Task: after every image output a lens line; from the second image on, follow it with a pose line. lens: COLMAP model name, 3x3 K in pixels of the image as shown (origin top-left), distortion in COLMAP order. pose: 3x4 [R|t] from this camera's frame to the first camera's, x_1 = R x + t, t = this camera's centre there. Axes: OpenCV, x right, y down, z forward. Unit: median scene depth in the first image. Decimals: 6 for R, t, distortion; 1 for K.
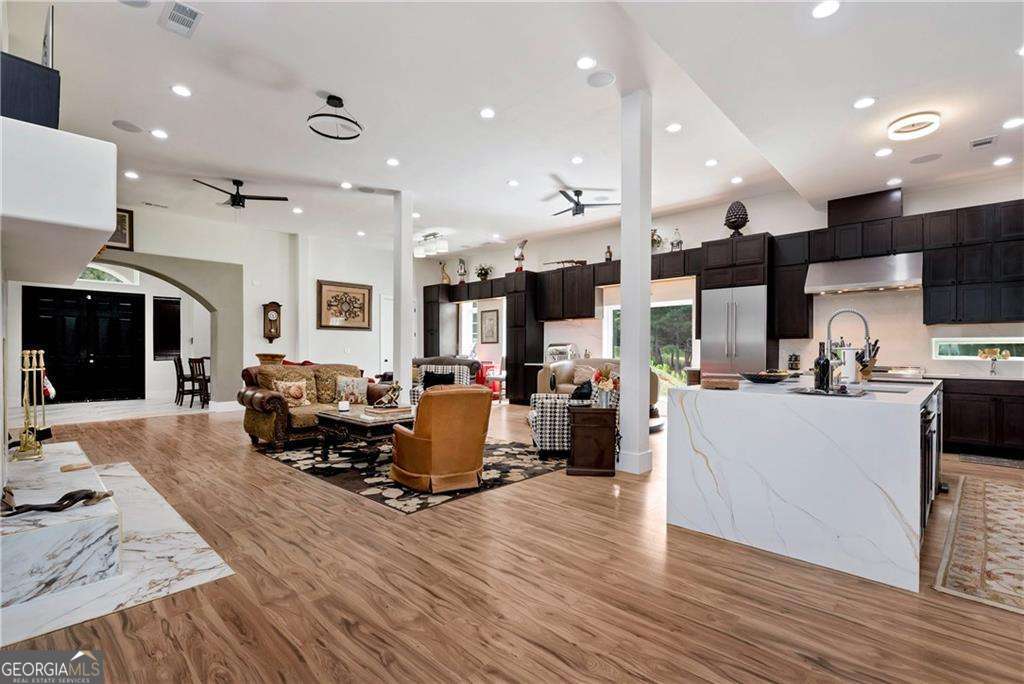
lens RADIAL K [[465.6, 0, 522.0], [0, 465.6, 349.1], [0, 0, 1]] dist [-0.000592, -0.000011]
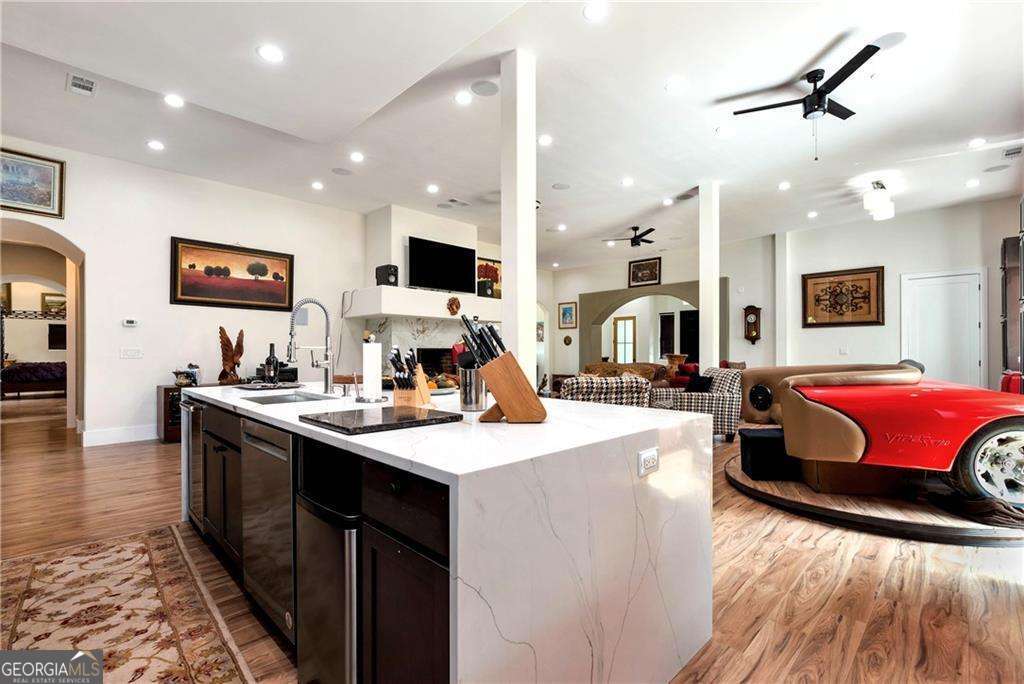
lens RADIAL K [[465.6, 0, 518.6], [0, 465.6, 348.7], [0, 0, 1]] dist [-0.000592, -0.000011]
pose [[-0.033554, -0.009591, -0.999391, 0.545257], [0.005275, 0.999938, -0.009773, 0.004590], [0.999423, -0.005599, -0.033501, 0.504945]]
